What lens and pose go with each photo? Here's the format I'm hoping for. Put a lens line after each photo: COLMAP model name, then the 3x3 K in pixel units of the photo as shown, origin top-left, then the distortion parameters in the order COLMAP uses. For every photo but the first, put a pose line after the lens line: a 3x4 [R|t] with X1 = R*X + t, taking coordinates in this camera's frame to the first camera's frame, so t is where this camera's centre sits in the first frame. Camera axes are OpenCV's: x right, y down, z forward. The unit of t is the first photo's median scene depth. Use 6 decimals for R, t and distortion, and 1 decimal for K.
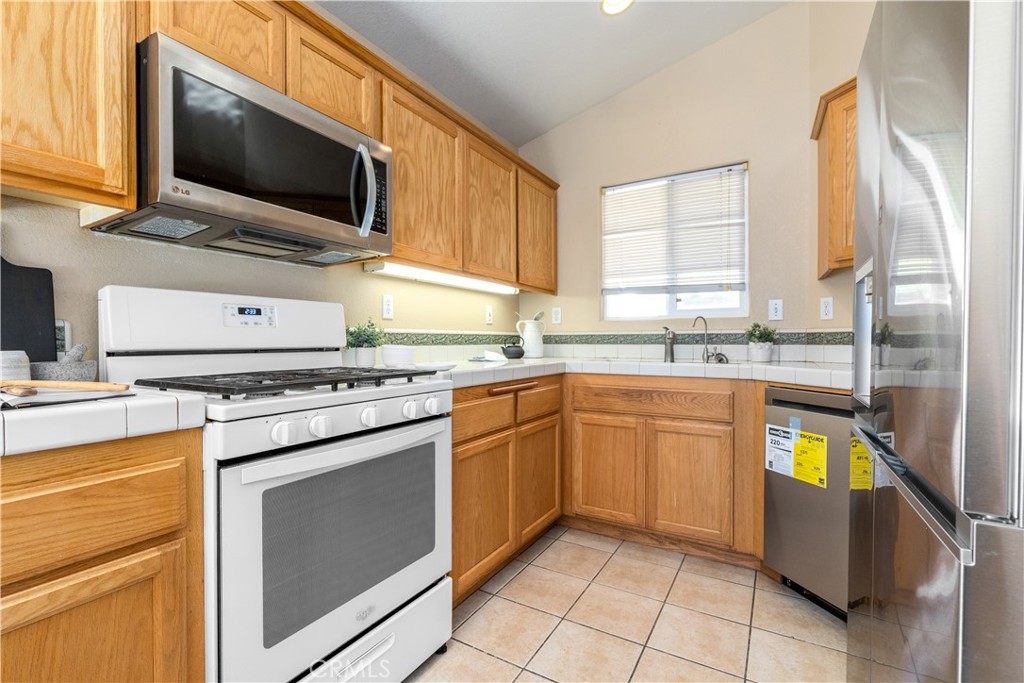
lens RADIAL K [[461.2, 0, 502.3], [0, 461.2, 347.0], [0, 0, 1]] dist [-0.001277, 0.000316]
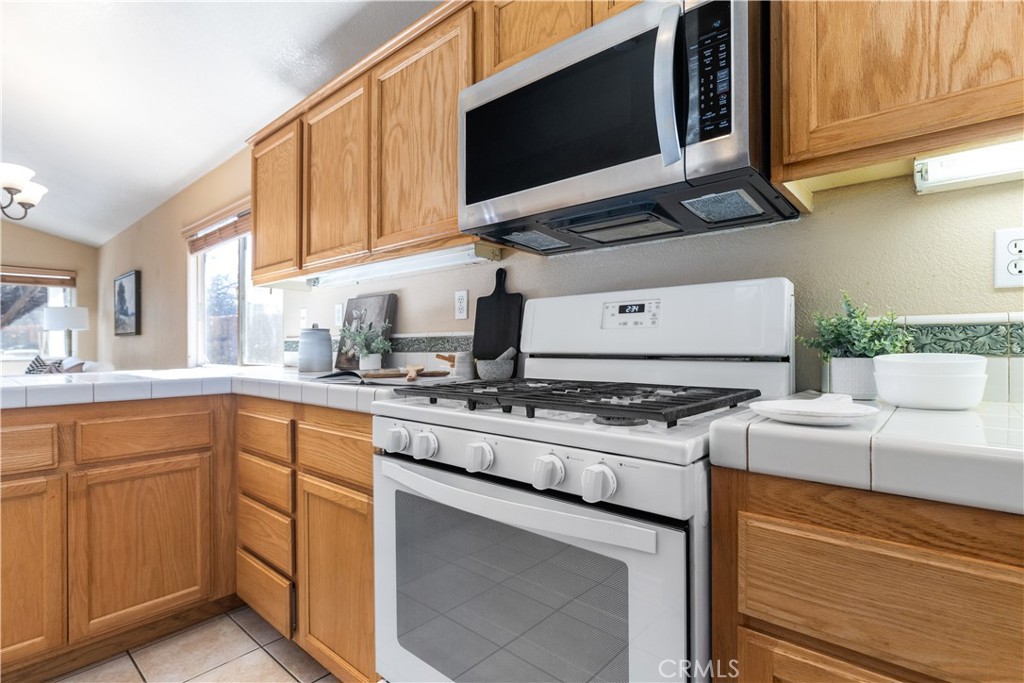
lens RADIAL K [[481.6, 0, 505.2], [0, 481.6, 341.5], [0, 0, 1]] dist [-0.008911, -0.000287]
pose [[-0.169918, -0.006915, -0.985434, 0.233865], [-0.011325, 0.999923, -0.005064, -0.008561], [0.985393, 0.010300, -0.169983, 0.649747]]
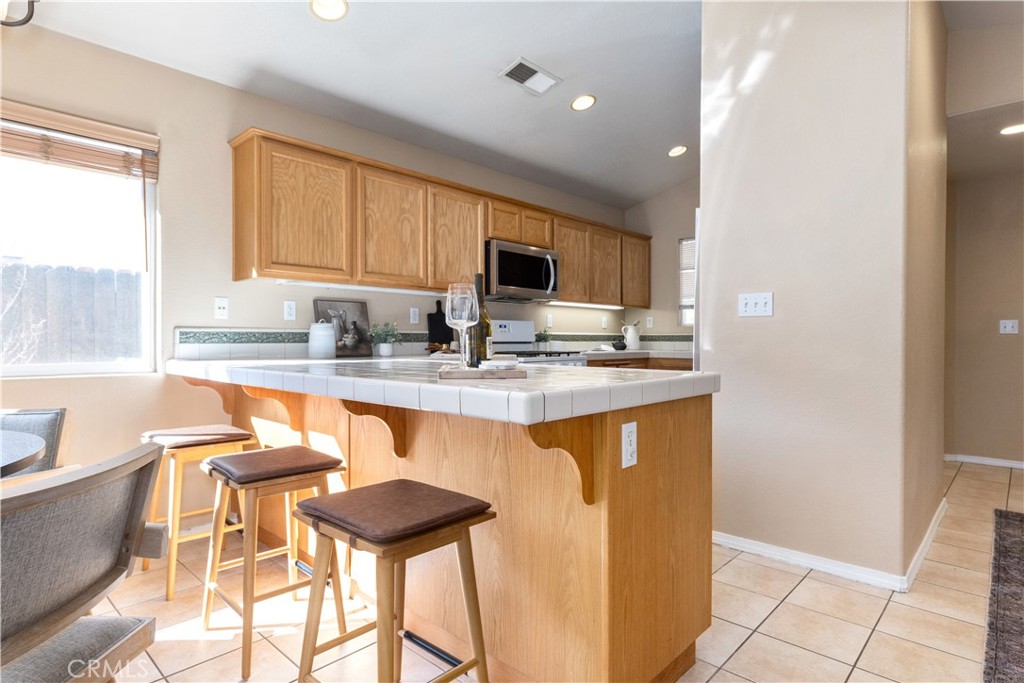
lens RADIAL K [[558.2, 0, 507.9], [0, 558.2, 343.6], [0, 0, 1]] dist [0.010484, 0.000216]
pose [[0.977965, 0.001898, -0.208759, 0.064419], [-0.003659, 0.999961, -0.008047, 0.026024], [0.208736, 0.008634, 0.977934, -1.307174]]
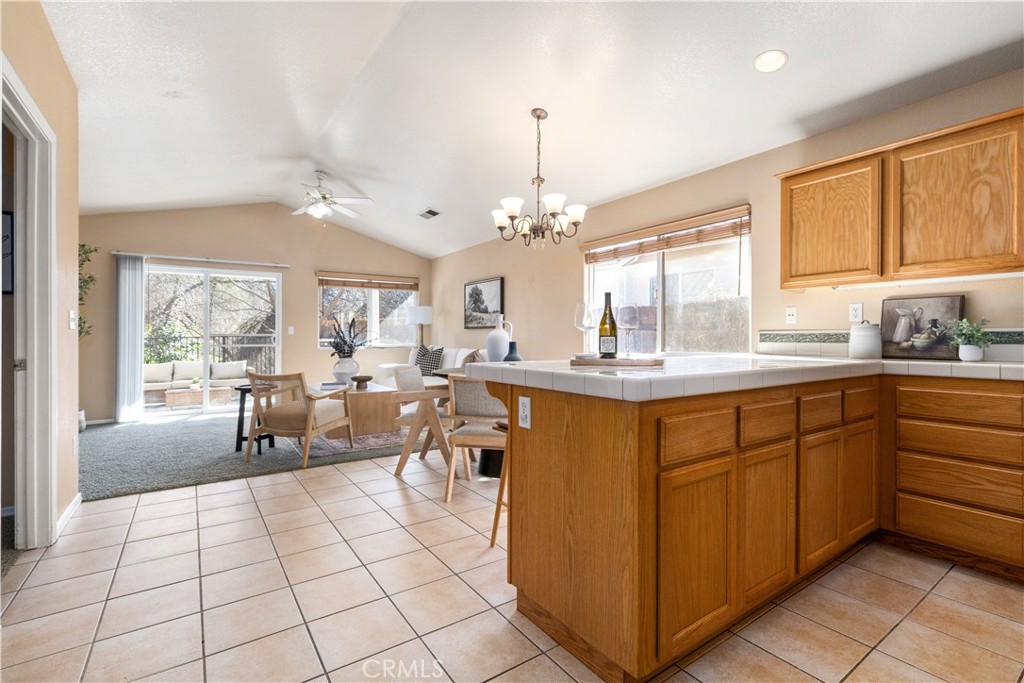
lens RADIAL K [[461.2, 0, 506.0], [0, 461.2, 331.7], [0, 0, 1]] dist [-0.001277, 0.000316]
pose [[-0.417819, -0.014242, -0.908419, 0.807058], [-0.018446, 0.999804, -0.007191, 0.009927], [0.908343, 0.013752, -0.417999, -0.308070]]
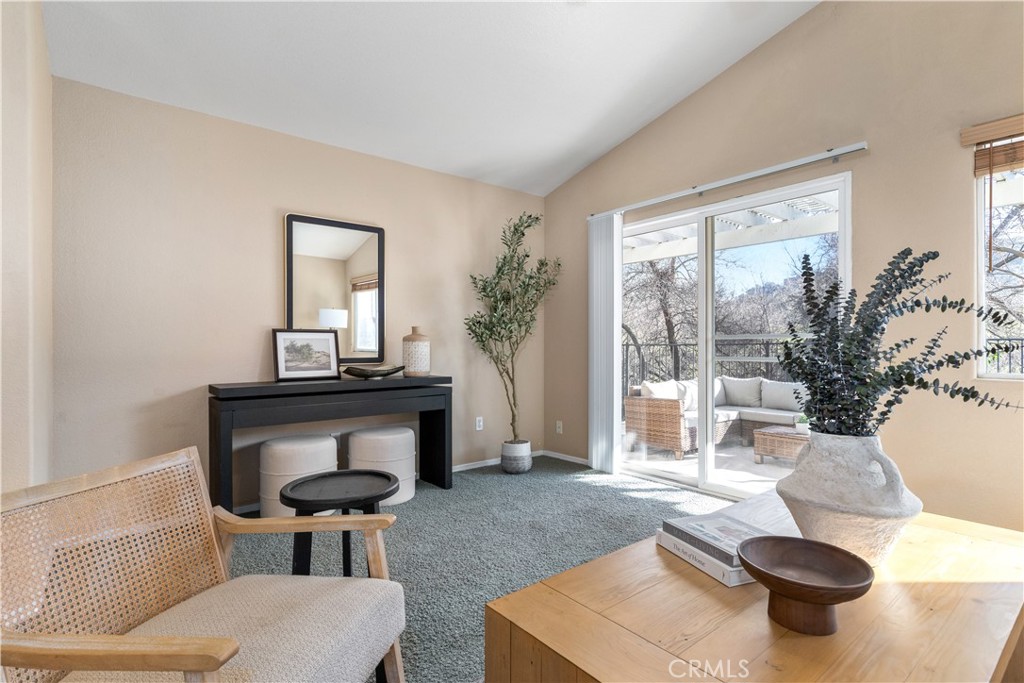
lens RADIAL K [[492.6, 0, 511.0], [0, 492.6, 343.0], [0, 0, 1]] dist [-0.001930, 0.000174]
pose [[-0.936340, -0.000938, 0.351093, -1.016662], [0.005641, 0.999827, 0.017714, 0.030388], [-0.351049, 0.018566, -0.936173, -1.503238]]
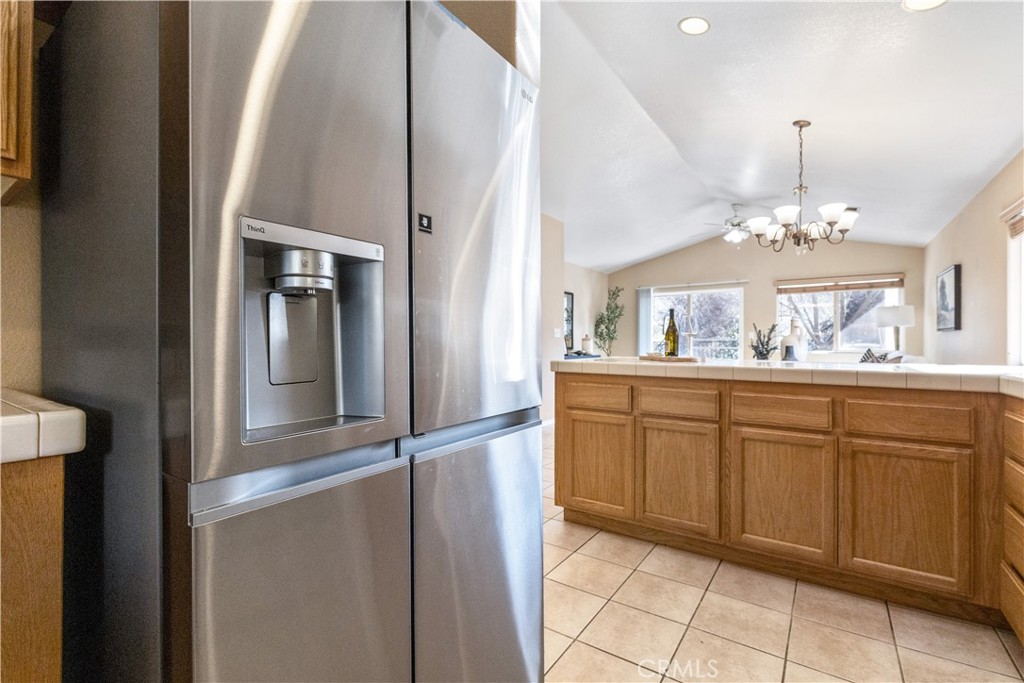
lens RADIAL K [[461.2, 0, 512.5], [0, 461.2, 340.6], [0, 0, 1]] dist [-0.001277, 0.000316]
pose [[-0.997875, -0.004702, 0.064993, 0.226863], [-0.003547, 0.999834, 0.017874, -0.012995], [-0.065066, 0.017605, -0.997726, 0.838511]]
